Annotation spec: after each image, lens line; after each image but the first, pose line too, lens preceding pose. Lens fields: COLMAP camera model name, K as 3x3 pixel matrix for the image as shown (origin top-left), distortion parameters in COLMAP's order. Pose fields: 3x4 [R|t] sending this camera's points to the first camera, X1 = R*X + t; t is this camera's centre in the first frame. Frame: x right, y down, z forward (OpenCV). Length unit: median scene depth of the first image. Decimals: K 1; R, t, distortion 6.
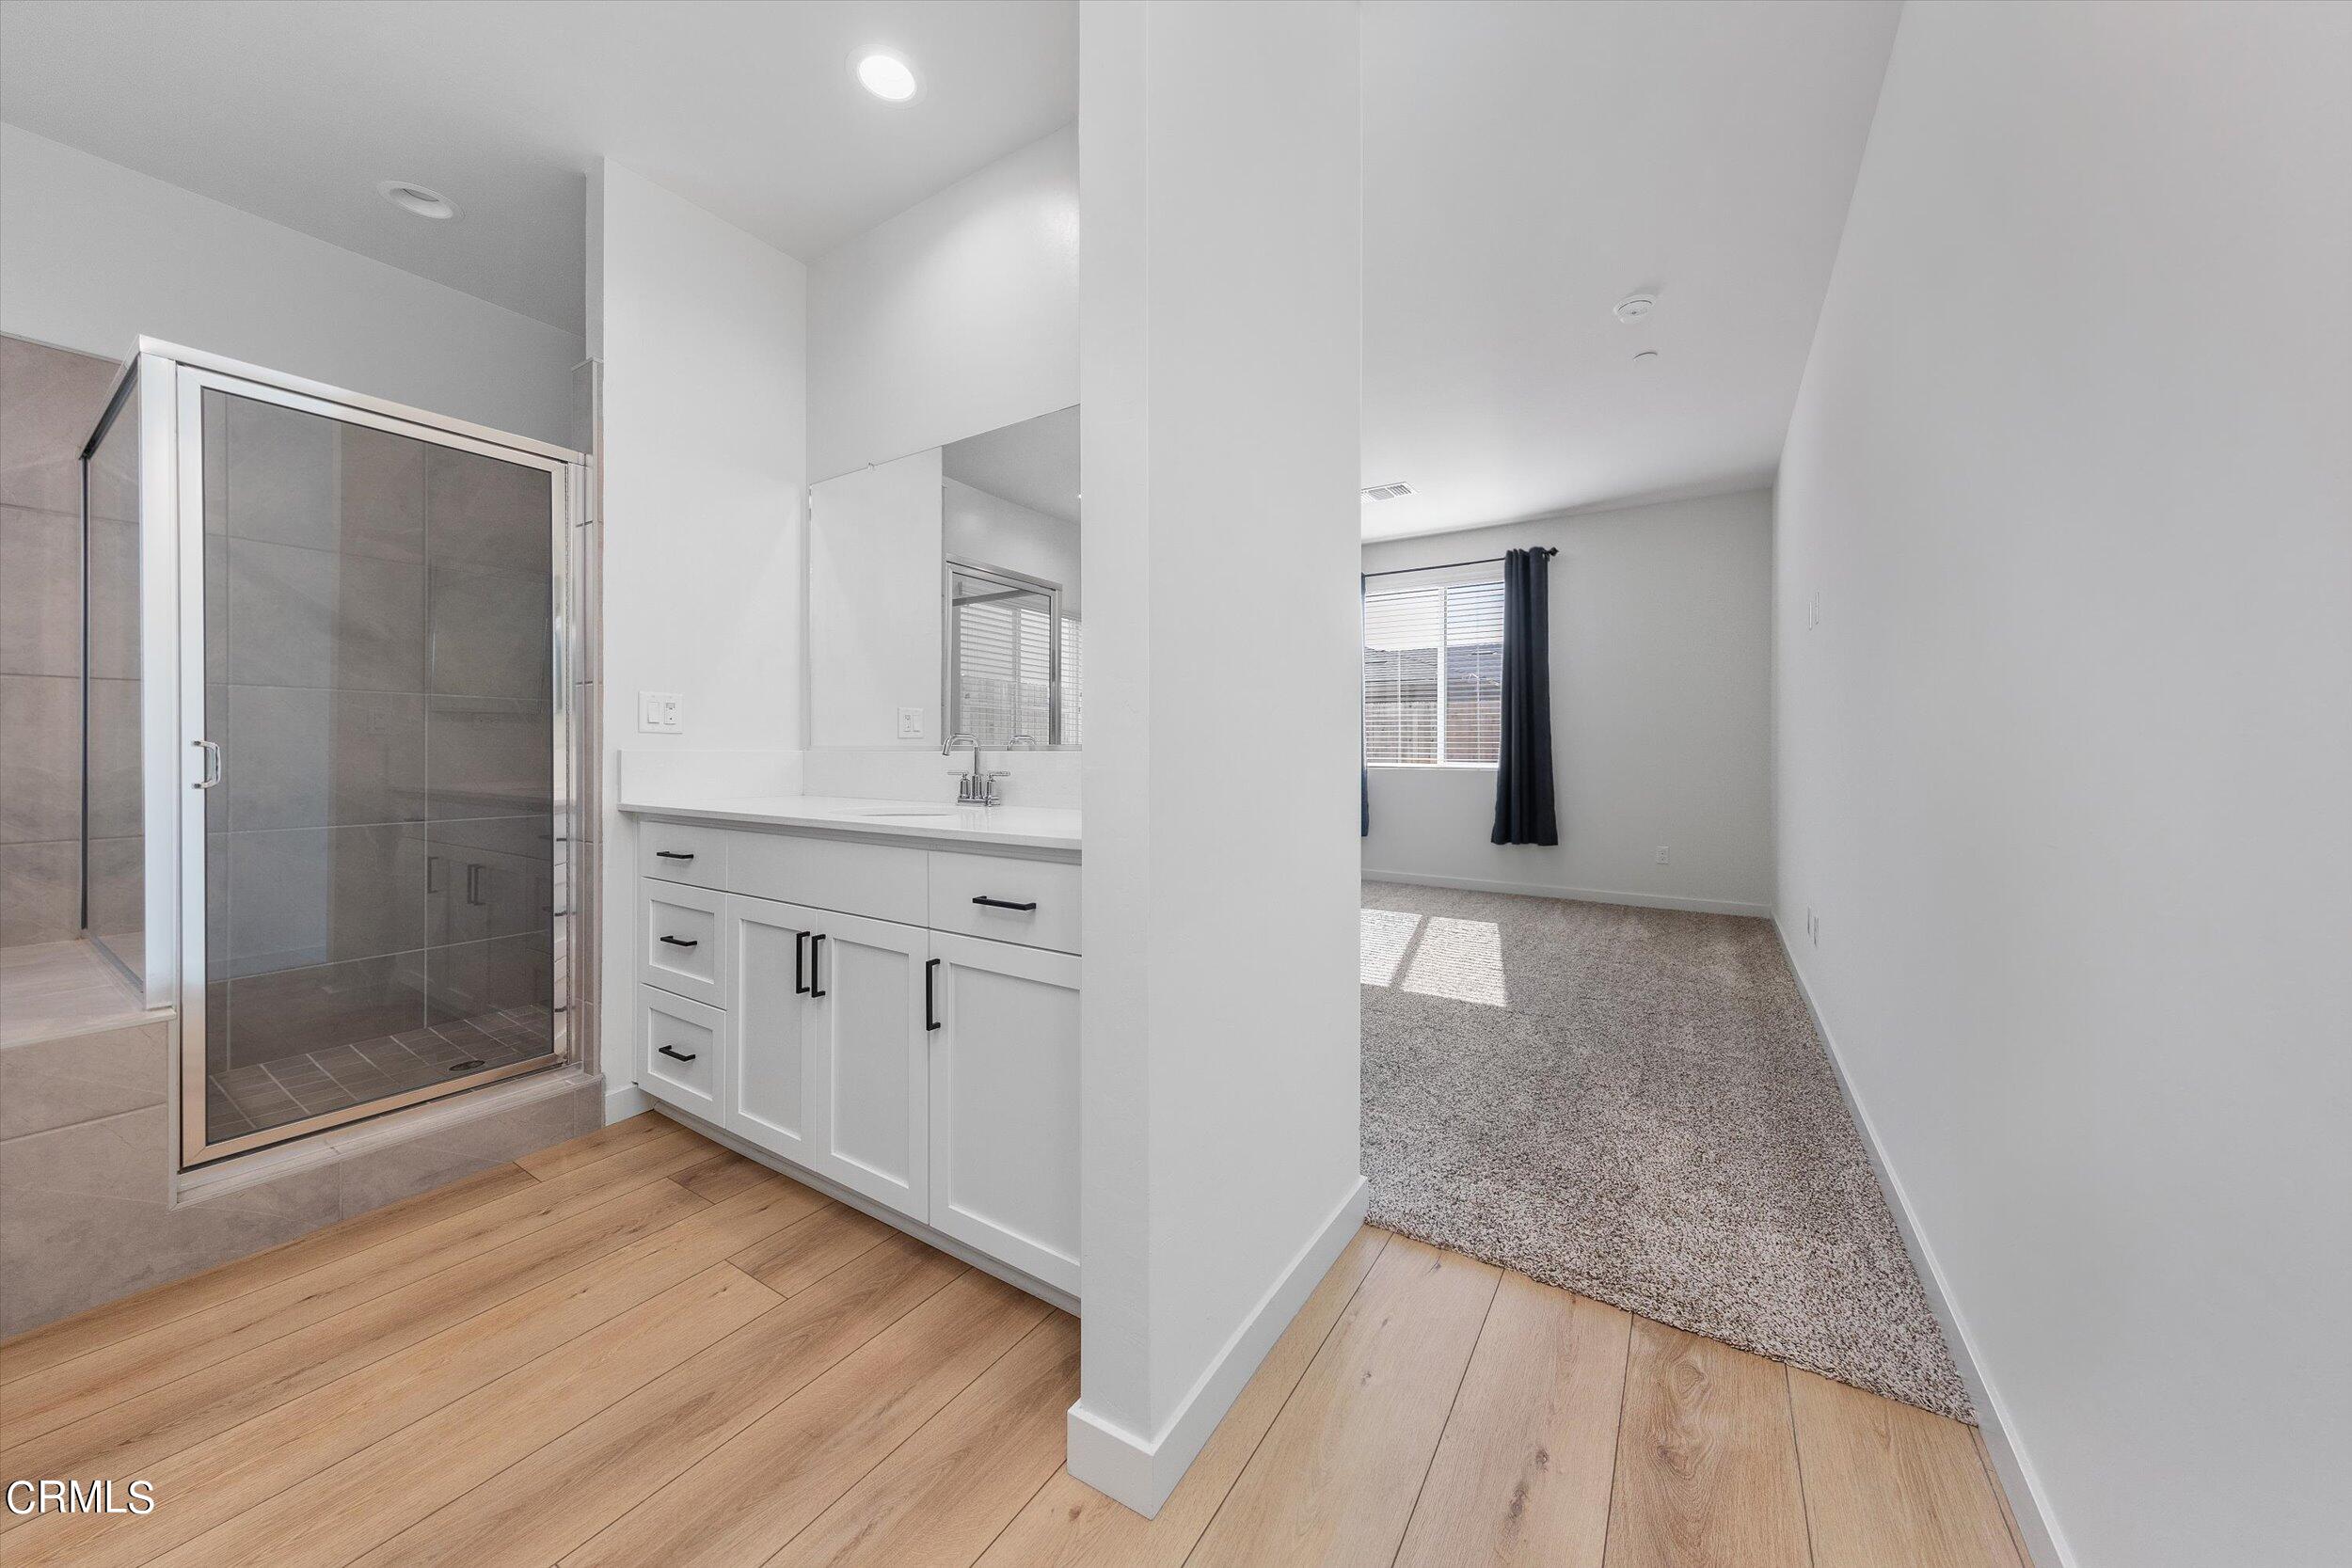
lens RADIAL K [[893.5, 0, 1189.1], [0, 893.5, 760.7], [0, 0, 1]] dist [0.000161, 0.000035]
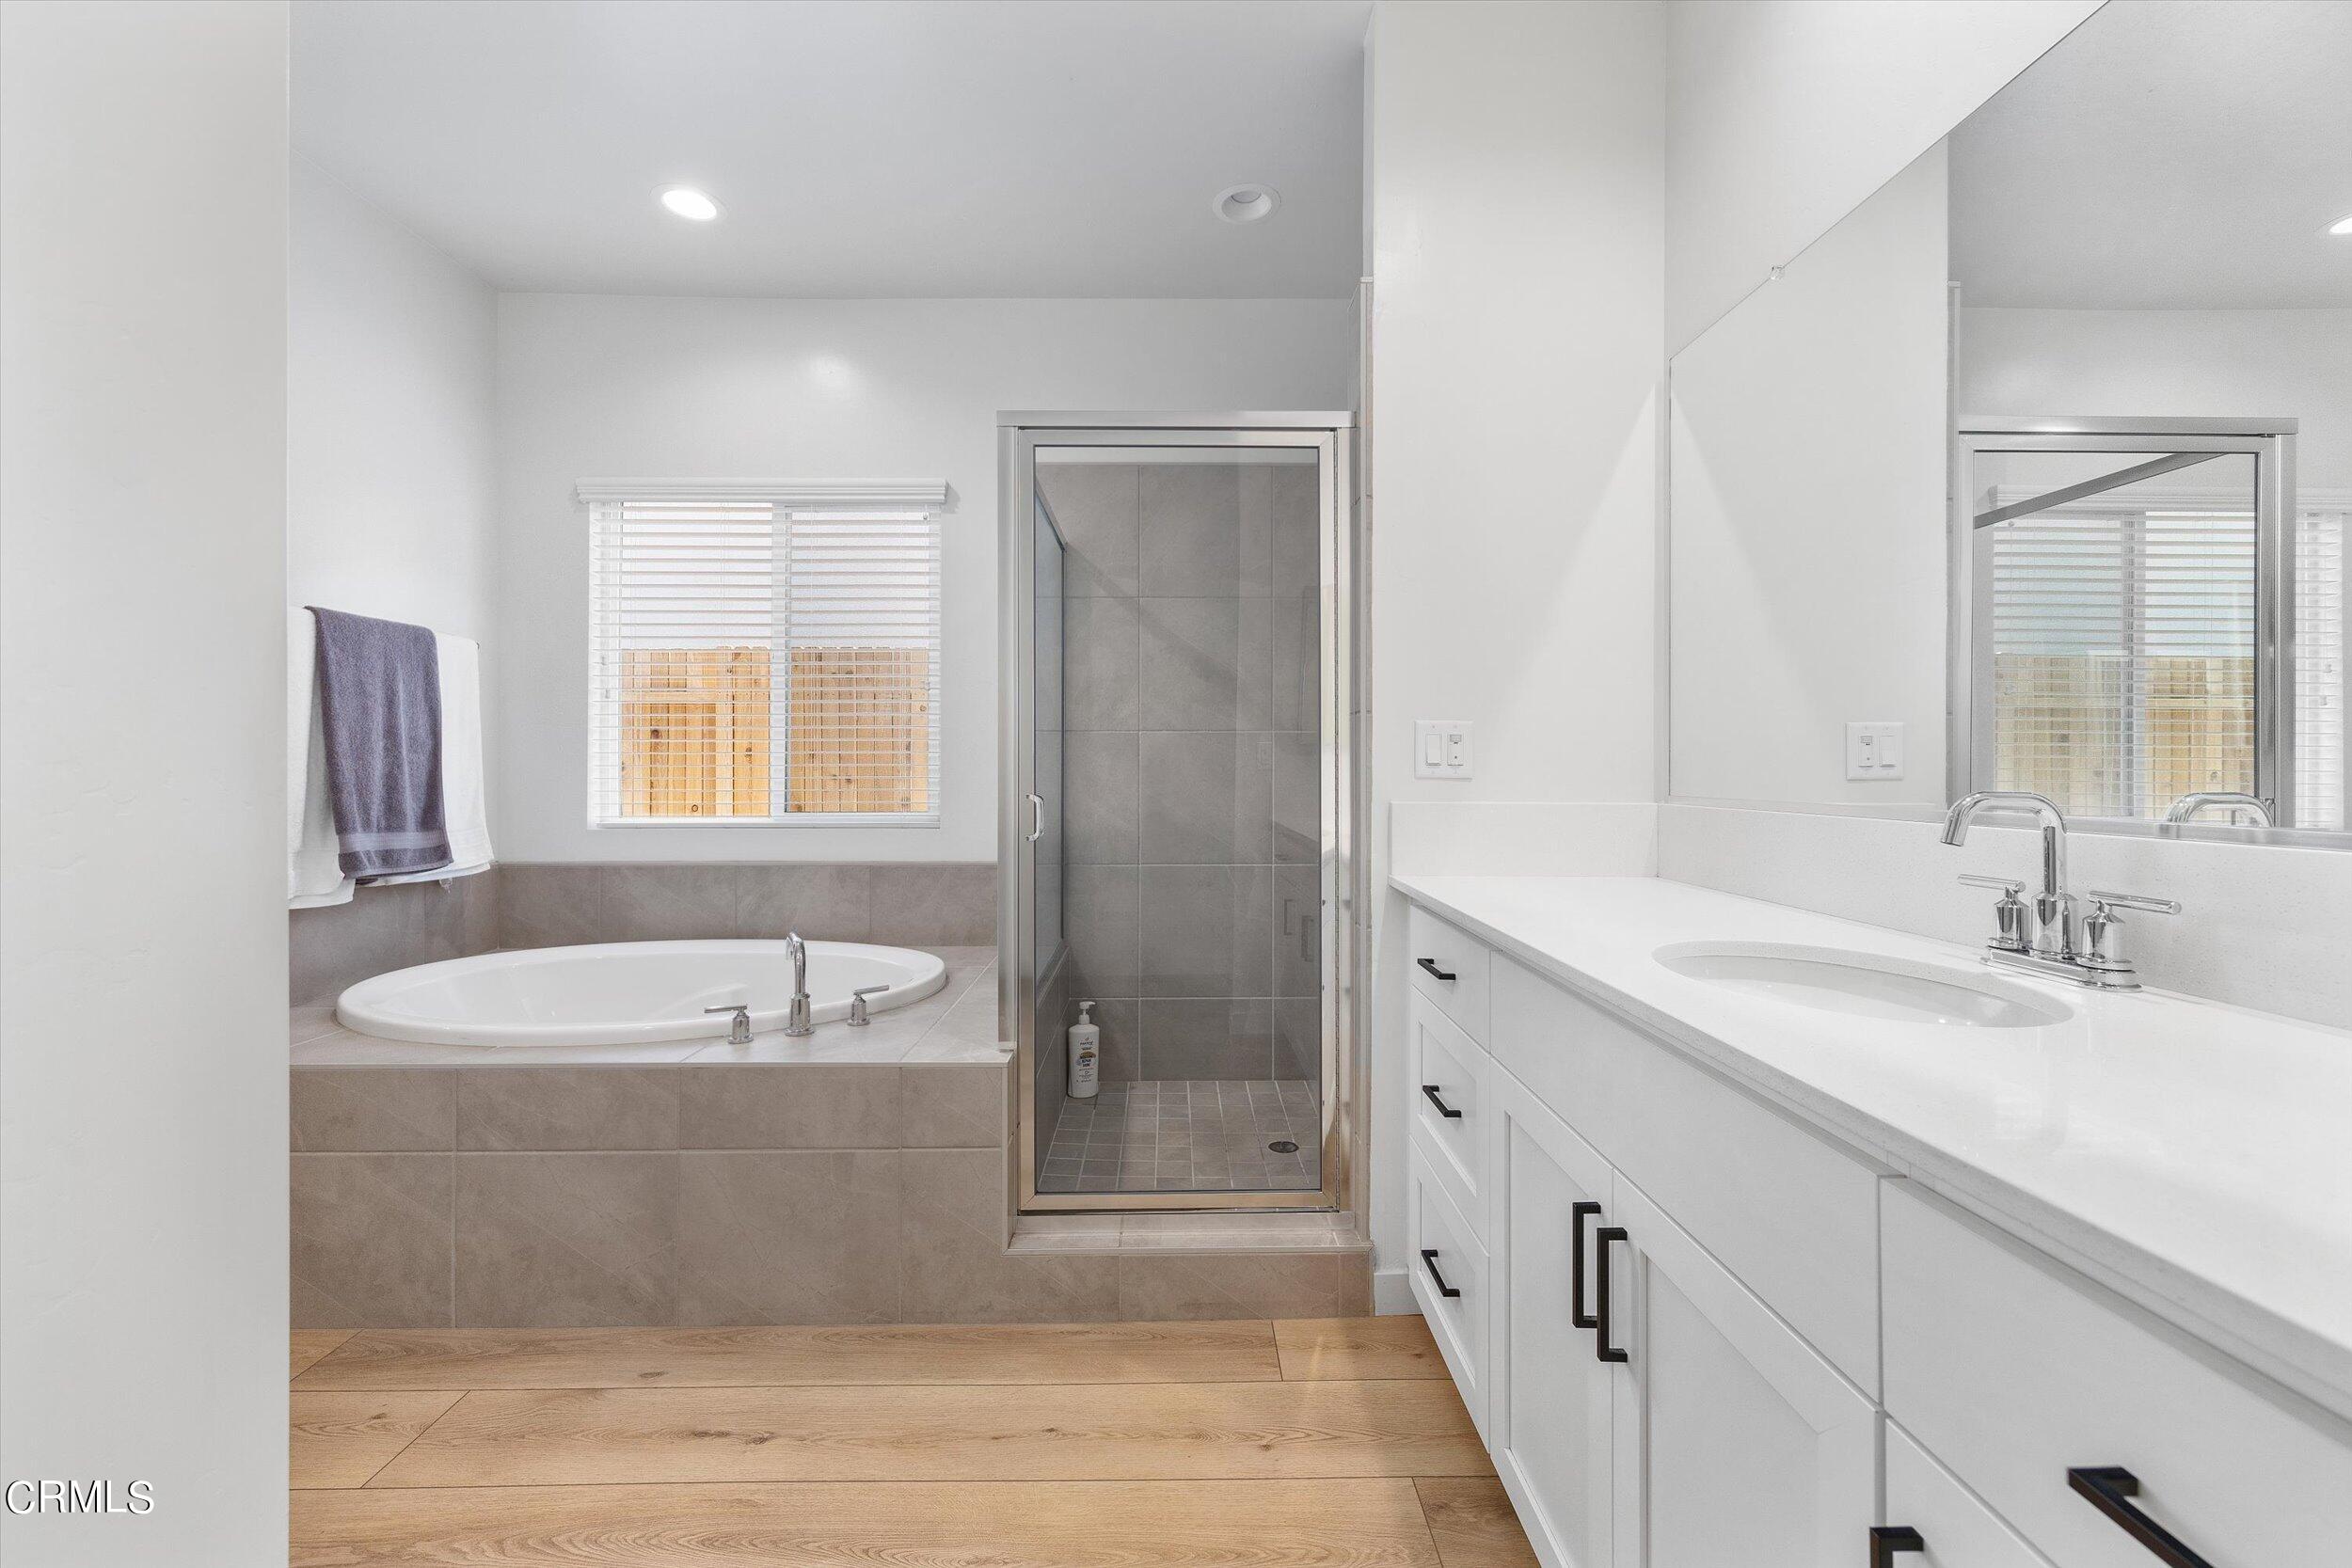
lens RADIAL K [[934.9, 0, 1173.4], [0, 934.9, 771.1], [0, 0, 1]] dist [0.001542, 0.000022]
pose [[0.567139, -0.003034, -0.823617, -0.113800], [0.000780, 0.999995, -0.003147, -0.036547], [0.823622, 0.001143, 0.567138, 0.433560]]
